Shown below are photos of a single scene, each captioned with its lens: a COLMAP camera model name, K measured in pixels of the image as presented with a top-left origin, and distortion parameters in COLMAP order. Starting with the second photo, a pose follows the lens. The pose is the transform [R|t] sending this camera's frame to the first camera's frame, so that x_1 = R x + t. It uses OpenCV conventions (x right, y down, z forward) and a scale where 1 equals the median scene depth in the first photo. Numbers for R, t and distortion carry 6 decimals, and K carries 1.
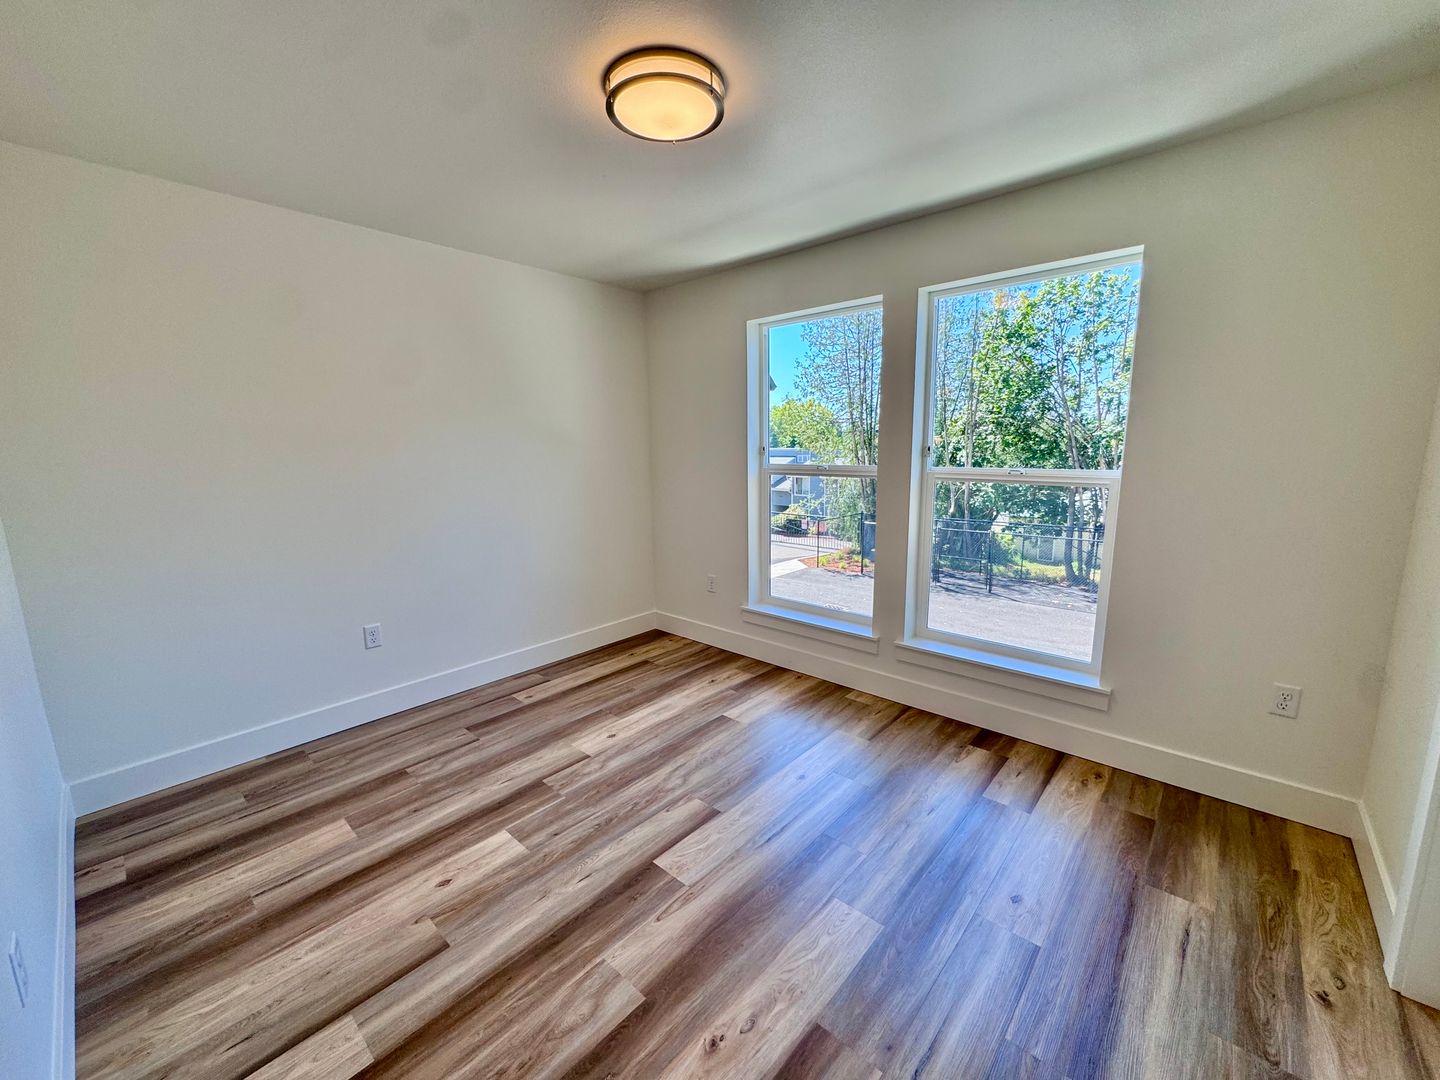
lens RADIAL K [[575.5, 0, 717.0], [0, 575.5, 539.4], [0, 0, 1]] dist [-0.003275, -0.000579]
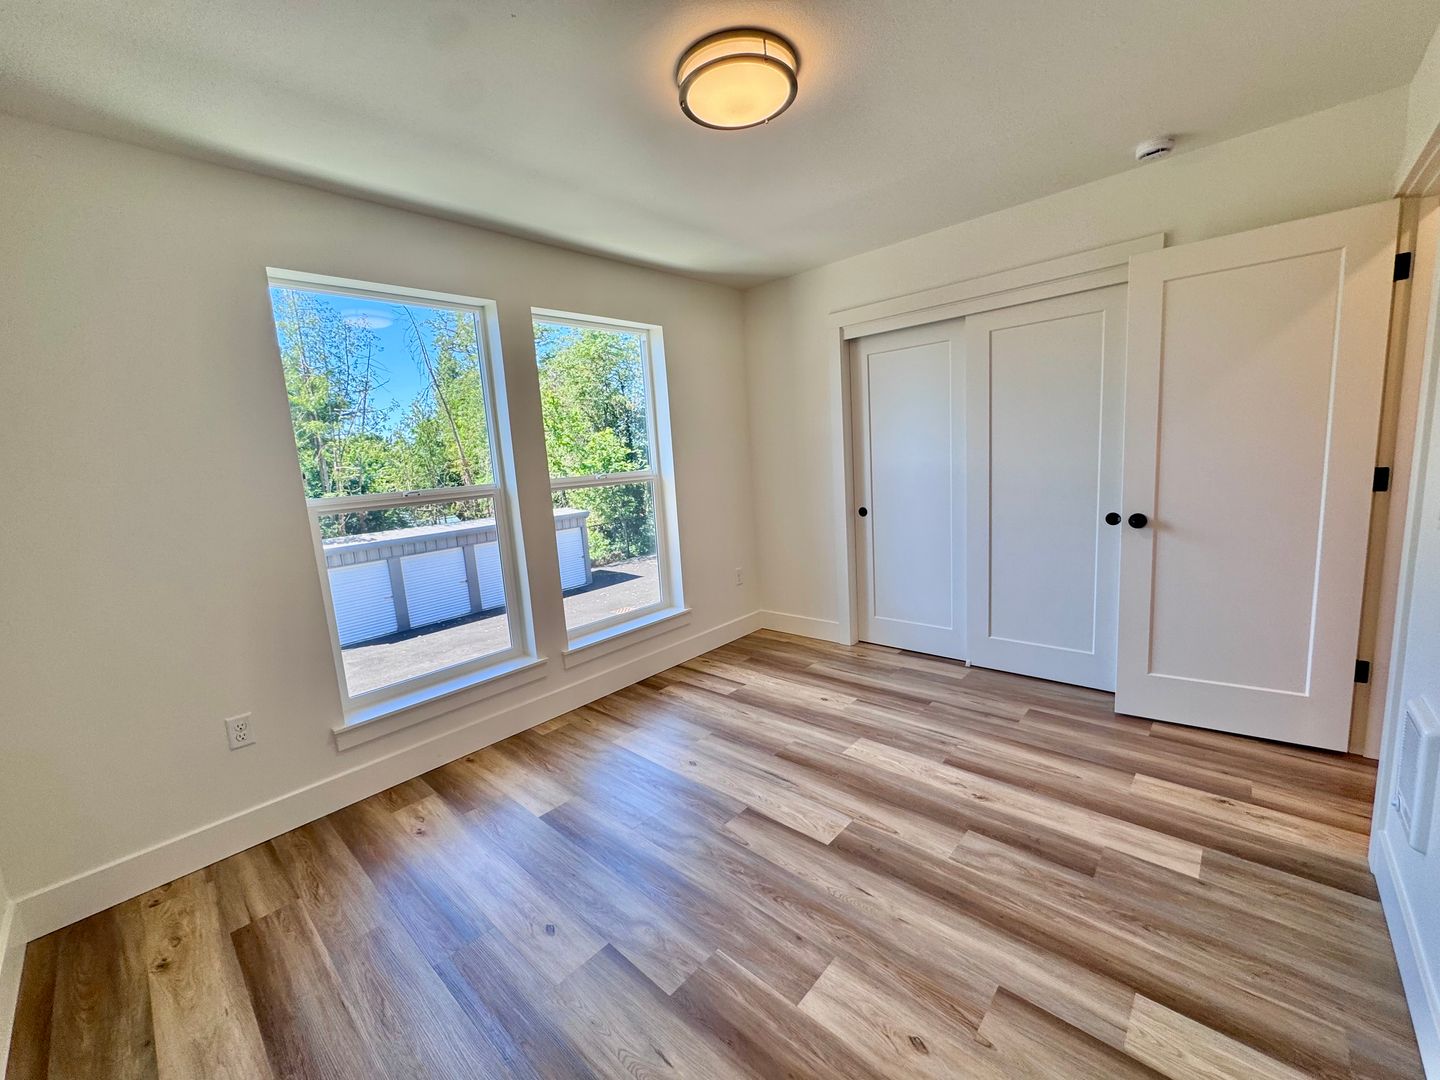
lens RADIAL K [[575.5, 0, 717.0], [0, 575.5, 539.4], [0, 0, 1]] dist [-0.003275, -0.000579]
pose [[0.013734, -0.137193, 0.990449, -0.940019], [0.231365, 0.964097, 0.130335, -0.116774], [-0.972770, 0.227365, 0.044982, 0.928786]]
